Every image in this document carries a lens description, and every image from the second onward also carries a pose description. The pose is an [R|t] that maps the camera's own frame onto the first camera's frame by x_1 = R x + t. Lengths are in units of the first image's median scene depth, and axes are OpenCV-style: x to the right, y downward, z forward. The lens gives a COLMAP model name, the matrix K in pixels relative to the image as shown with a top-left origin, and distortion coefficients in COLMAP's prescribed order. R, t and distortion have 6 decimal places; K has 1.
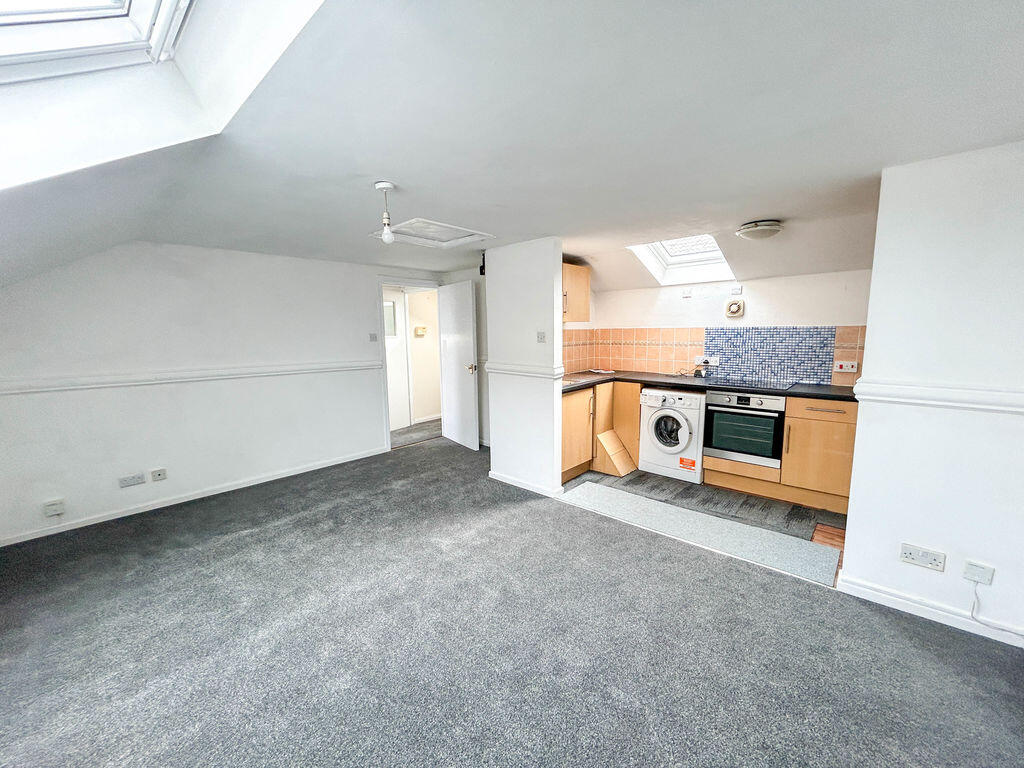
lens RADIAL K [[414.6, 0, 512.0], [0, 414.6, 384.0], [0, 0, 1]] dist [-0.002078, -0.000141]
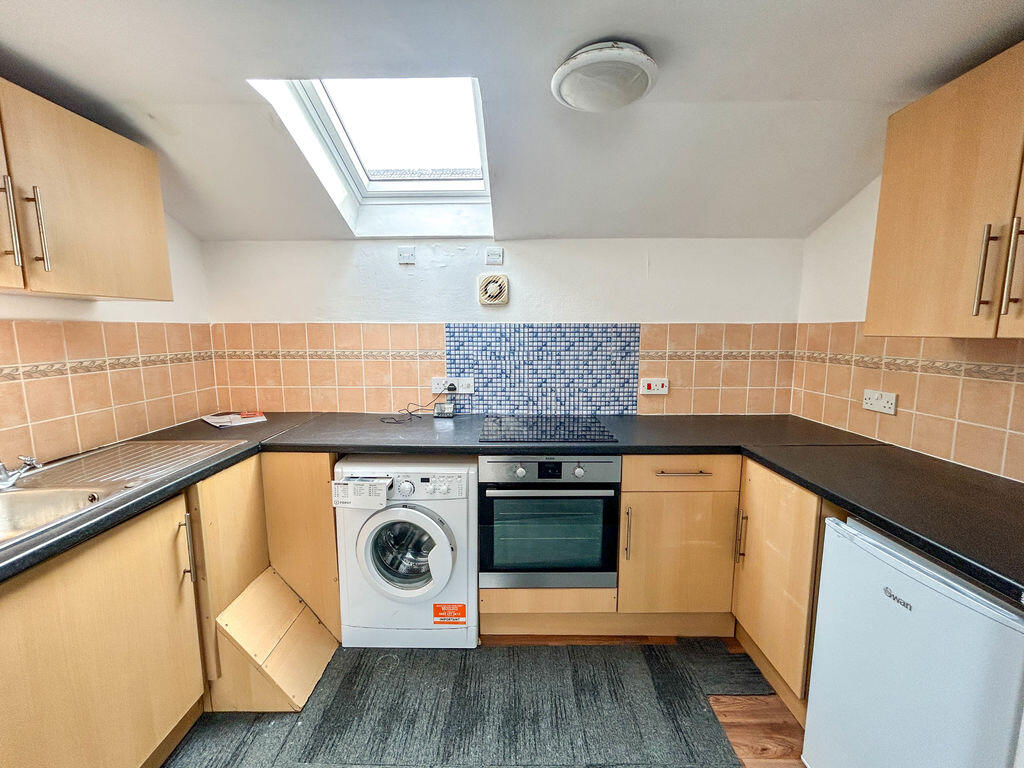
lens RADIAL K [[414.6, 0, 512.0], [0, 414.6, 384.0], [0, 0, 1]] dist [-0.002078, -0.000141]
pose [[0.744082, -0.074821, 0.663886, 0.178124], [0.077363, 0.996674, 0.025618, -0.069116], [-0.663594, 0.032298, 0.747395, 0.574498]]
